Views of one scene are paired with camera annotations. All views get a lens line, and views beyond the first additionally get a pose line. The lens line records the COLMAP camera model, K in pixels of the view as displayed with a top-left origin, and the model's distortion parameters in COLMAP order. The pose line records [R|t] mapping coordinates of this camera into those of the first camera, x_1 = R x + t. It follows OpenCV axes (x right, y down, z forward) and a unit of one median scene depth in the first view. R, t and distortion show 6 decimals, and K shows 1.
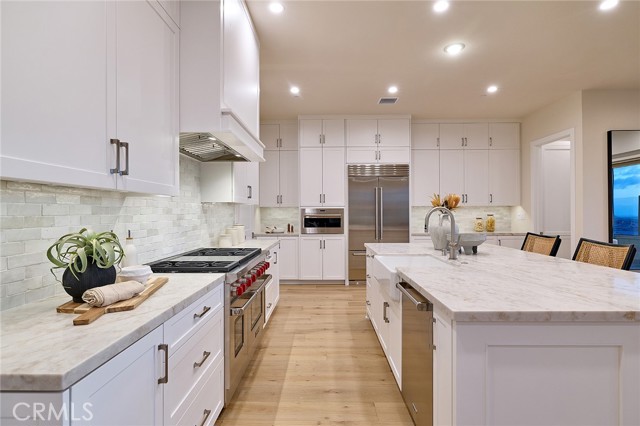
lens RADIAL K [[318.8, 0, 320.0], [0, 318.8, 213.0], [0, 0, 1]] dist [-0.003070, 0.000190]
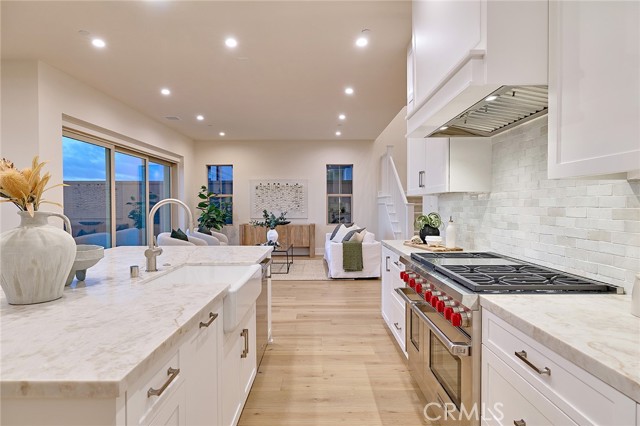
lens RADIAL K [[366.9, 0, 320.0], [0, 366.9, 213.0], [0, 0, 1]] dist [0.002583, 0.000343]
pose [[-0.999913, 0.004862, -0.012224, 0.020278], [0.004629, 0.999807, 0.019072, -0.000417], [0.012314, 0.019014, -0.999743, 0.839450]]
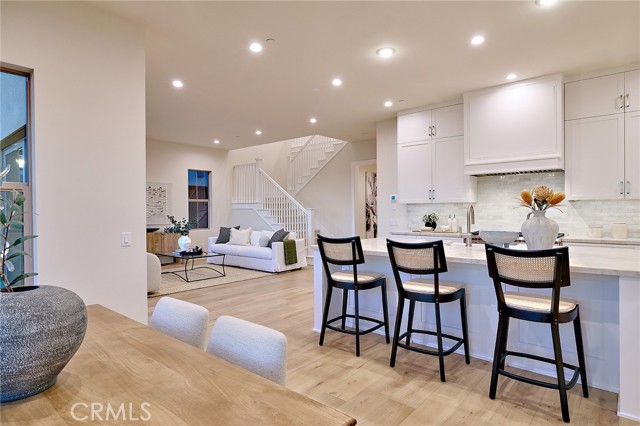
lens RADIAL K [[366.9, 0, 320.0], [0, 366.9, 213.0], [0, 0, 1]] dist [0.002583, 0.000343]
pose [[-0.635956, 0.012401, -0.771626, 0.881631], [0.008415, 0.999923, 0.009135, -0.002022], [0.771680, -0.000684, -0.636011, 0.672705]]
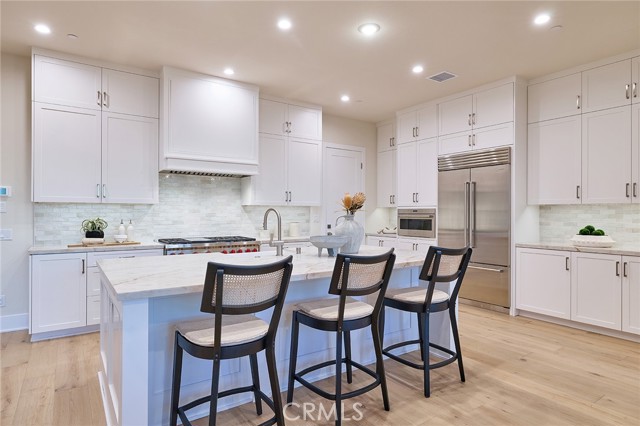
lens RADIAL K [[366.9, 0, 320.0], [0, 366.9, 213.0], [0, 0, 1]] dist [0.002583, 0.000343]
pose [[0.583351, 0.006013, -0.812198, 0.702566], [-0.005271, 0.999980, 0.003617, -0.003697], [0.812203, 0.002171, 0.583371, 0.169043]]
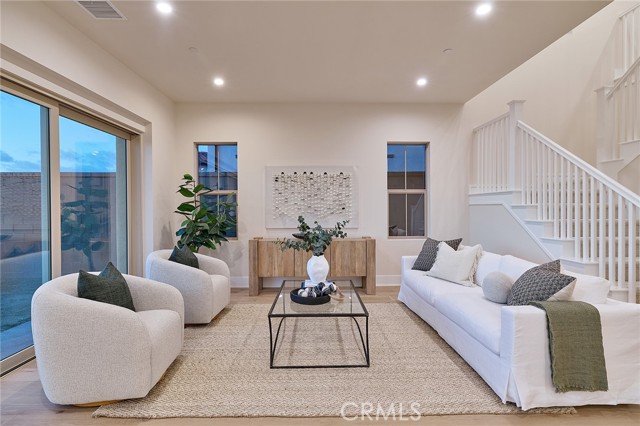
lens RADIAL K [[318.8, 0, 320.0], [0, 318.8, 213.0], [0, 0, 1]] dist [-0.003070, 0.000190]
pose [[-0.999398, 0.007029, -0.033960, 0.197015], [0.006607, 0.999900, 0.012501, 0.000232], [0.034045, 0.012269, -0.999345, 0.061429]]
